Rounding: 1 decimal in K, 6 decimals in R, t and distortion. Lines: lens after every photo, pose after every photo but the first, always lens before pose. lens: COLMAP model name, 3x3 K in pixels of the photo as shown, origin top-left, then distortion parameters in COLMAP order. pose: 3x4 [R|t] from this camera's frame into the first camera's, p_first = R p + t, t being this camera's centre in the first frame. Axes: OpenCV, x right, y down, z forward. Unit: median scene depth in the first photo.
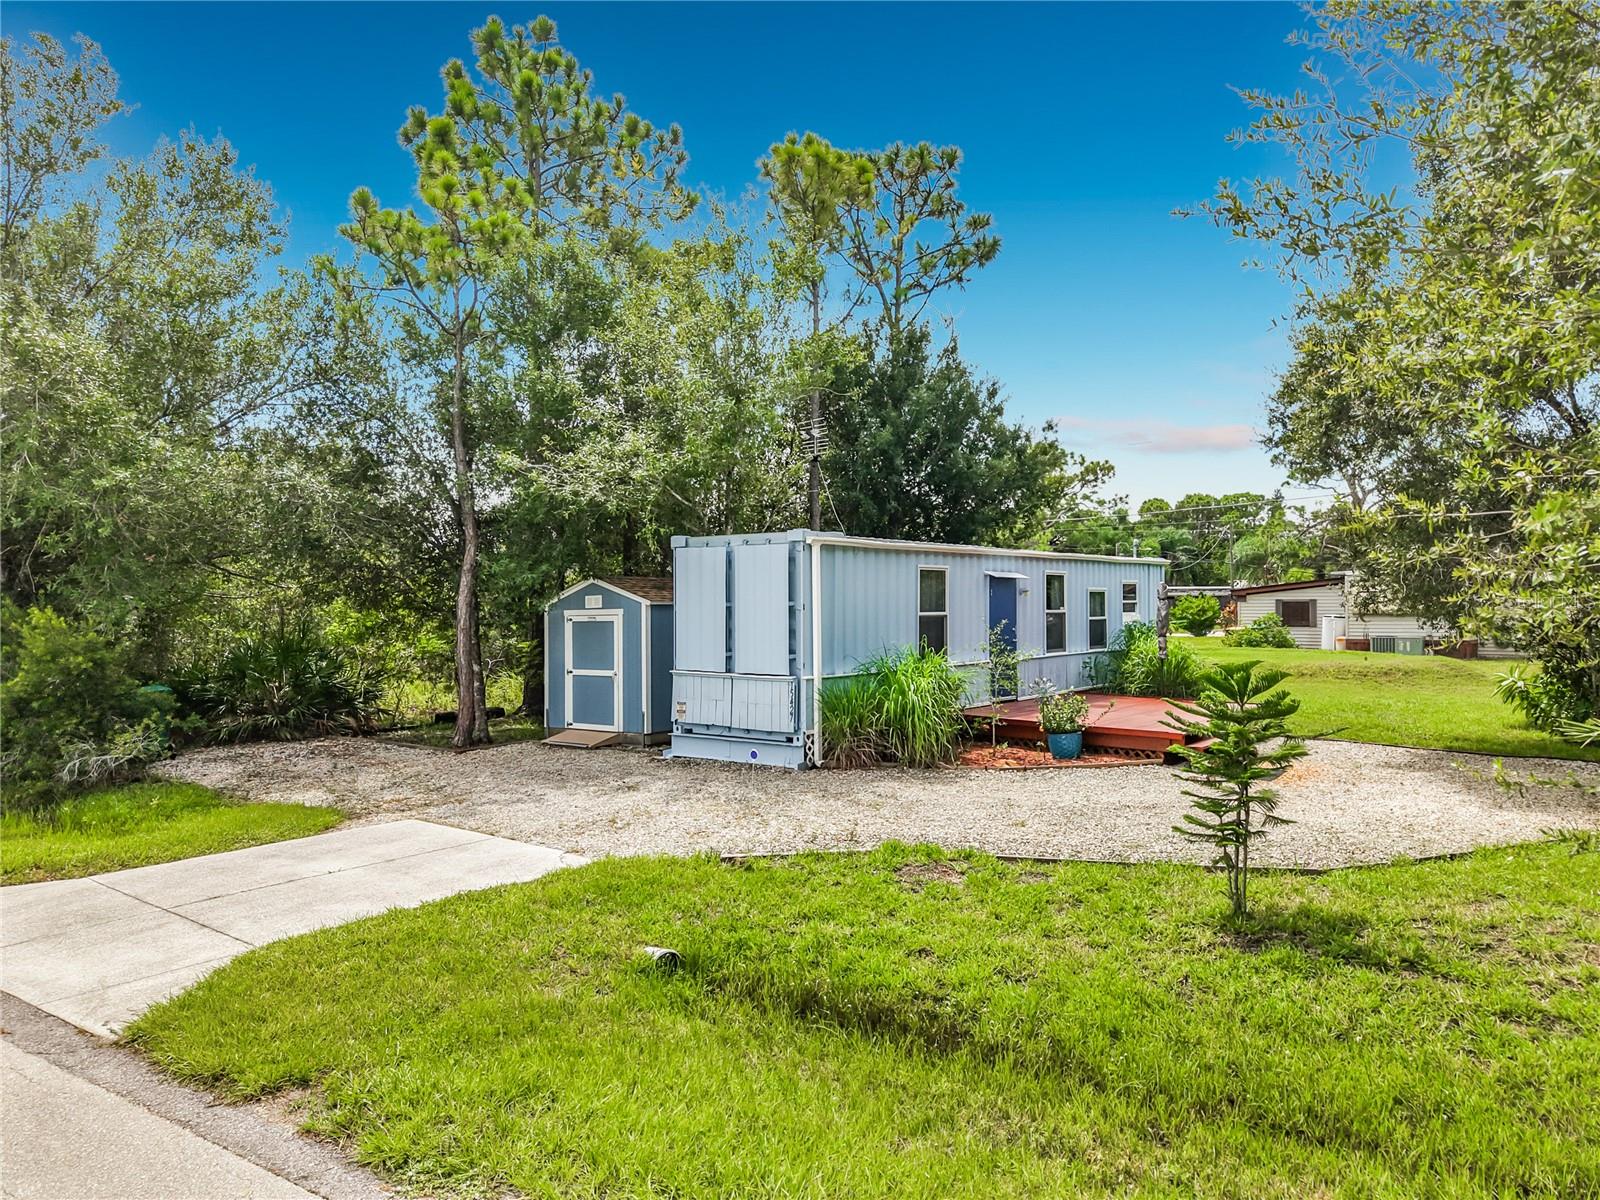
lens RADIAL K [[1100.5, 0, 800.0], [0, 1100.5, 600.0], [0, 0, 1]] dist [0.002359, -0.000319]
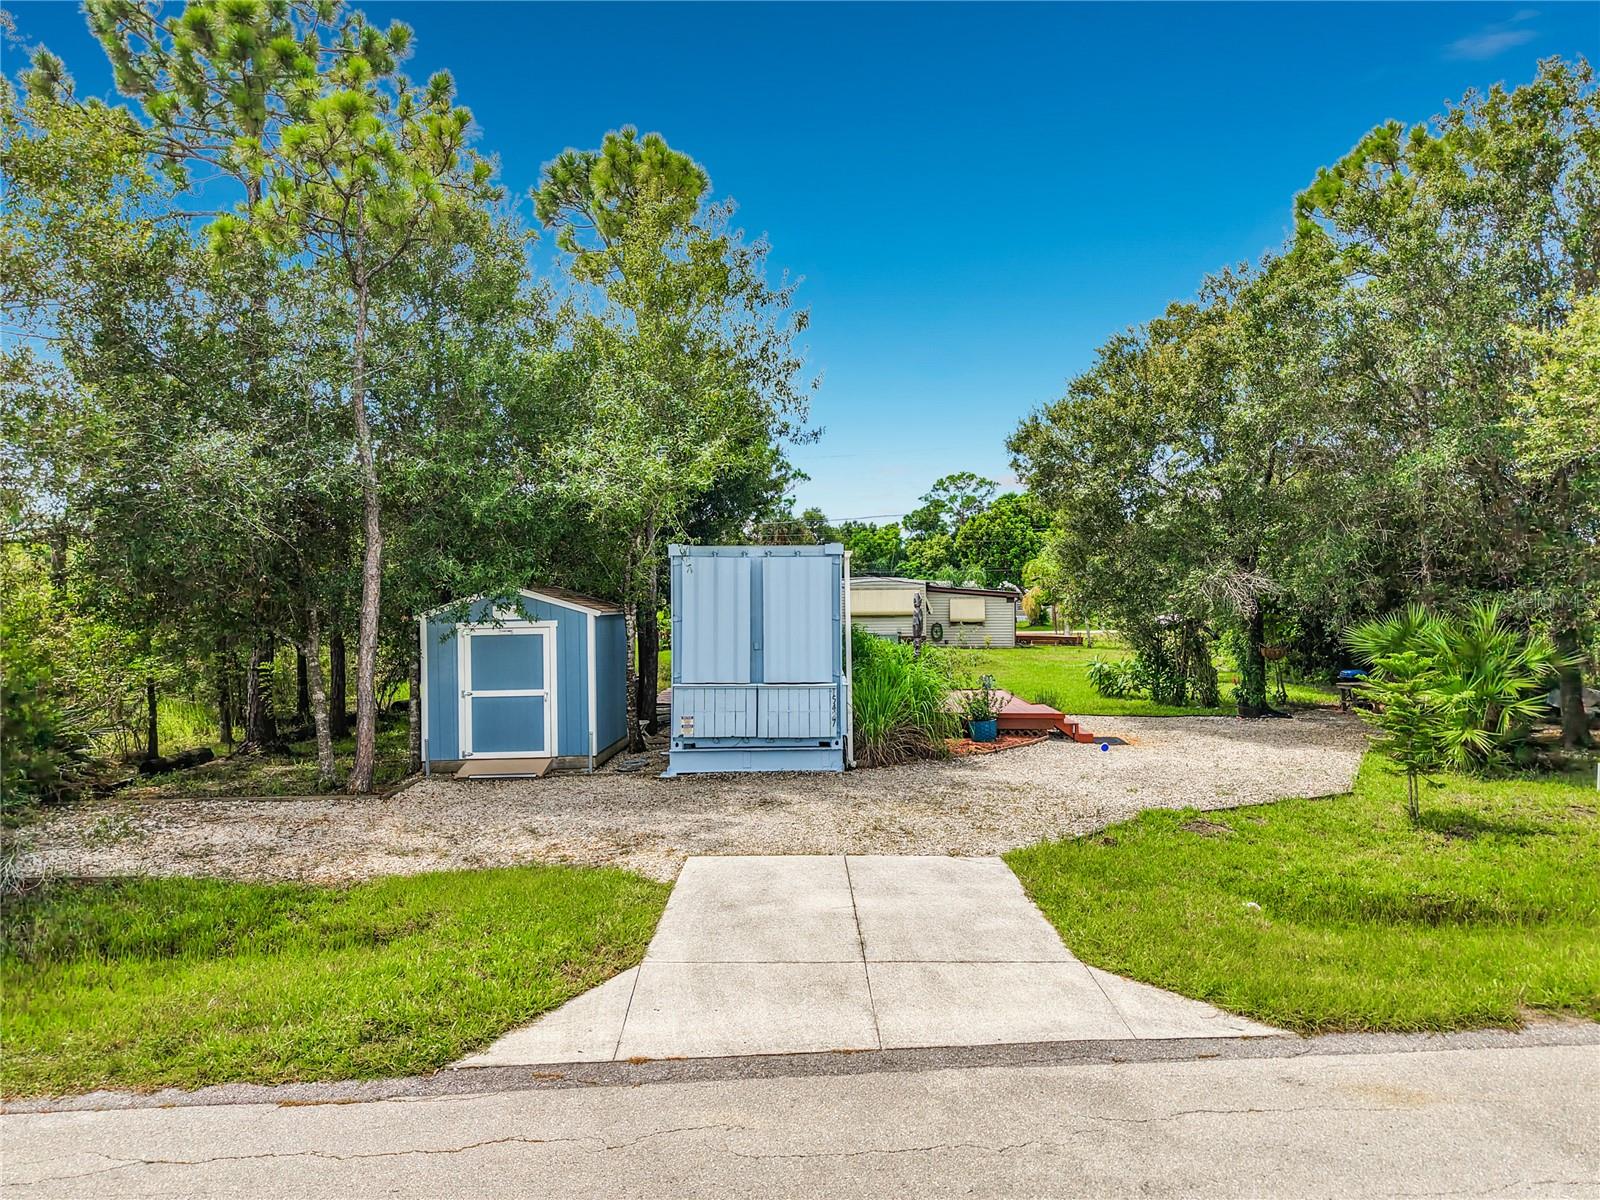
lens RADIAL K [[1116.6, 0, 800.0], [0, 1116.6, 600.0], [0, 0, 1]] dist [0.012910, -0.003076]
pose [[0.784669, -0.000557, 0.619915, -0.692525], [0.002086, 0.999996, -0.001742, -0.008477], [-0.619912, 0.002660, 0.784667, 0.182047]]
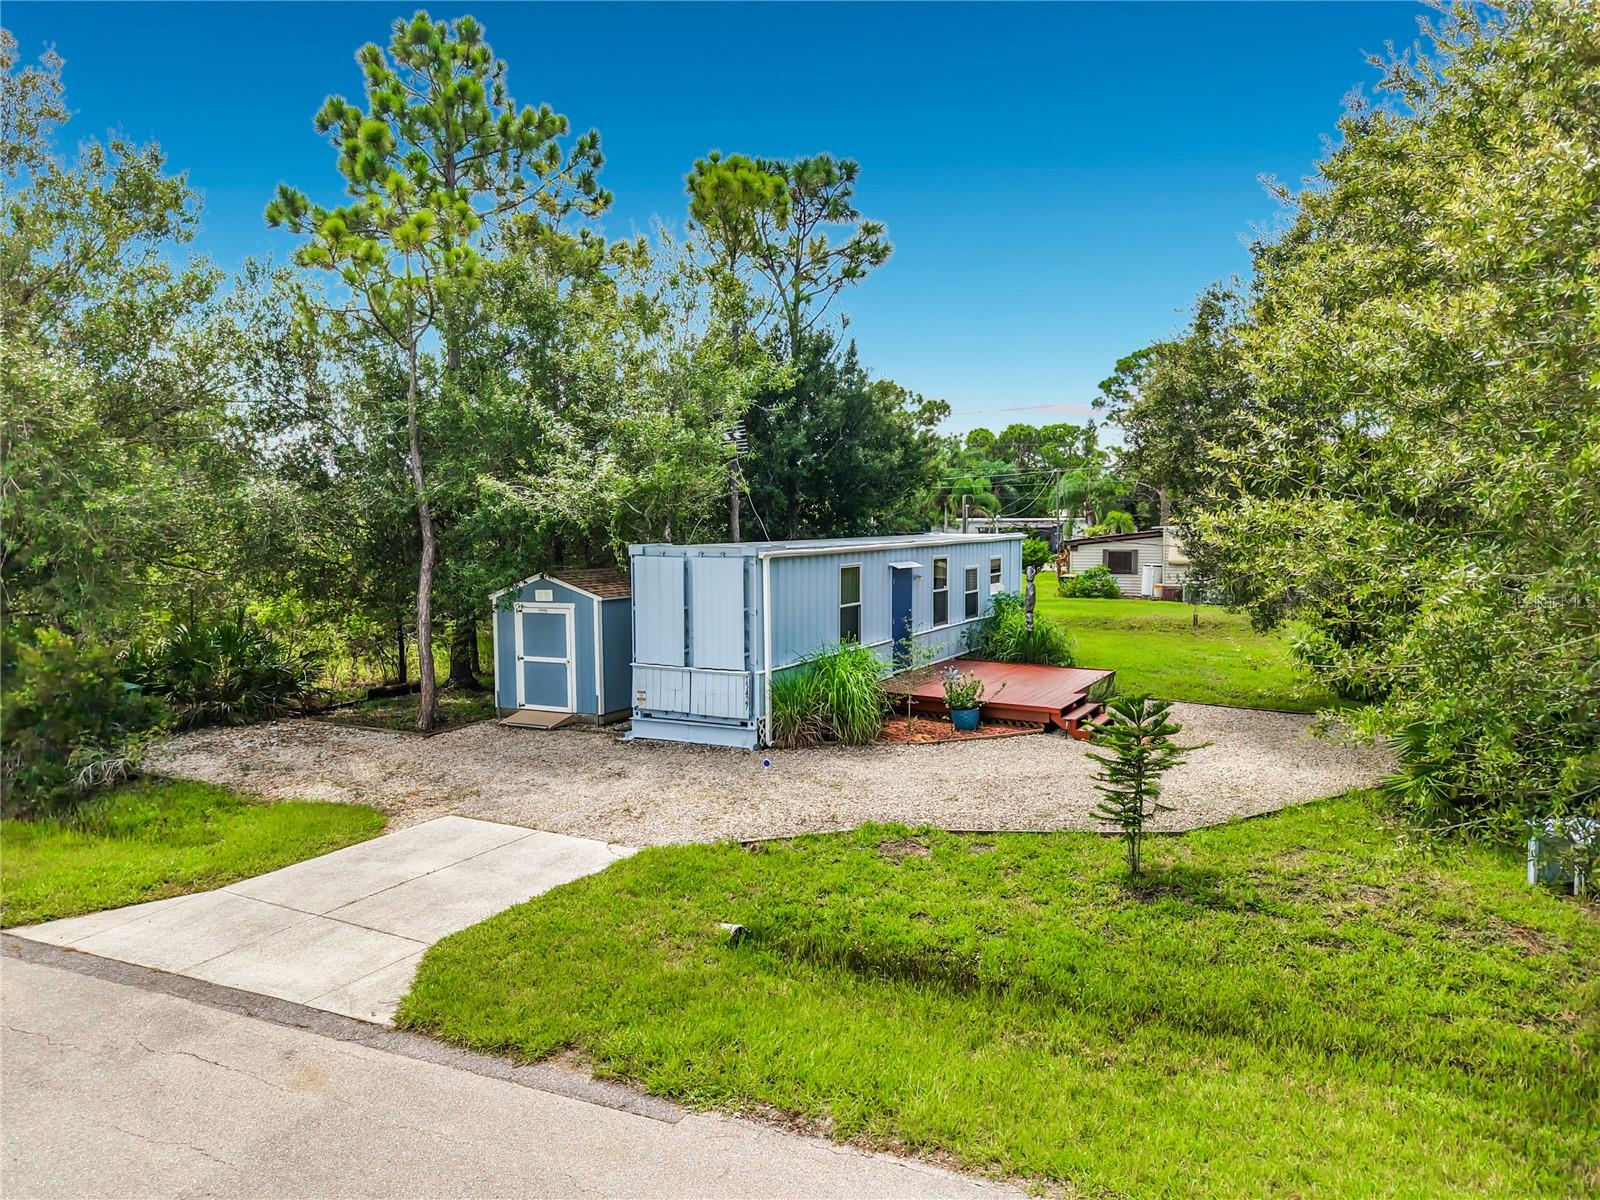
lens RADIAL K [[1109.2, 0, 800.0], [0, 1109.2, 600.0], [0, 0, 1]] dist [0.007328, -0.003288]
pose [[0.987028, -0.014534, 0.159892, -0.138948], [0.001986, 0.996923, 0.078360, -0.099428], [-0.160539, -0.077026, 0.984019, -0.169577]]
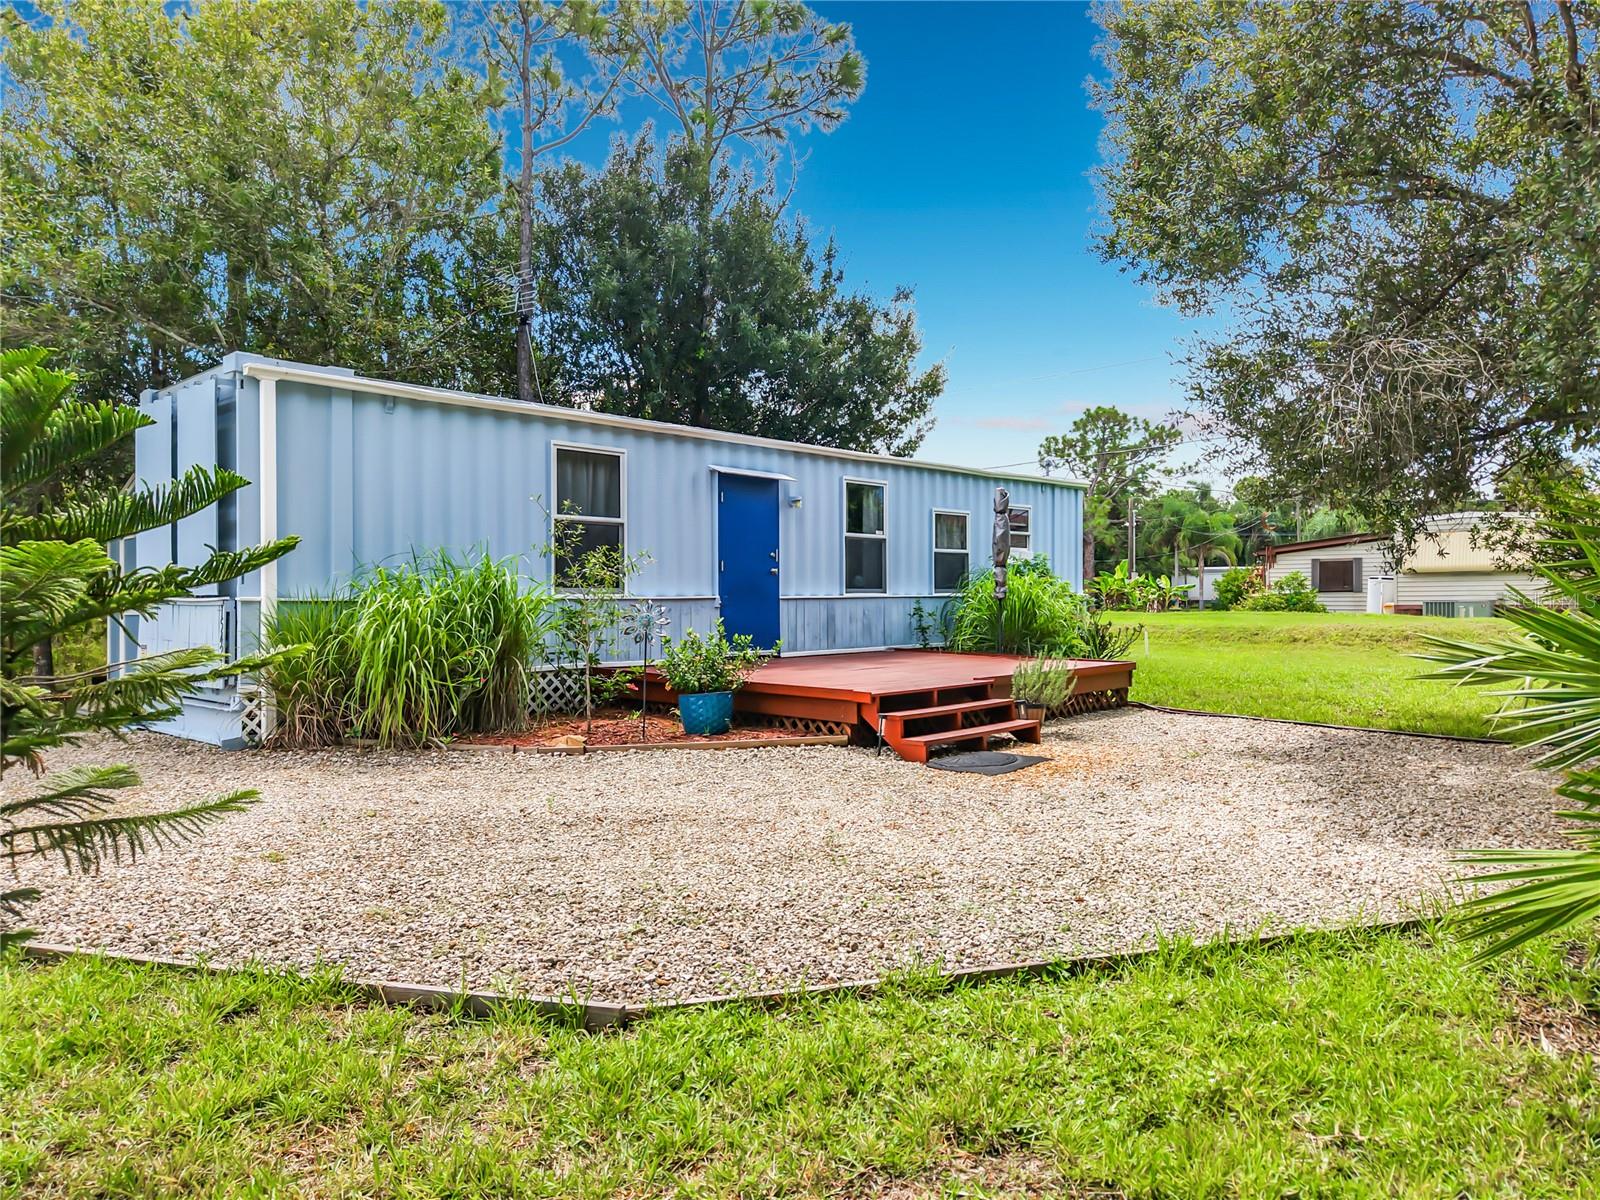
lens RADIAL K [[1070.1, 0, 834.4], [0, 1070.1, 600.7], [0, 0, 1]] dist [0.080493, -0.002080]
pose [[0.996434, 0.001140, -0.084366, 0.378758], [-0.000635, 0.999982, 0.006002, 0.068544], [0.084372, -0.005927, 0.996417, 0.423328]]
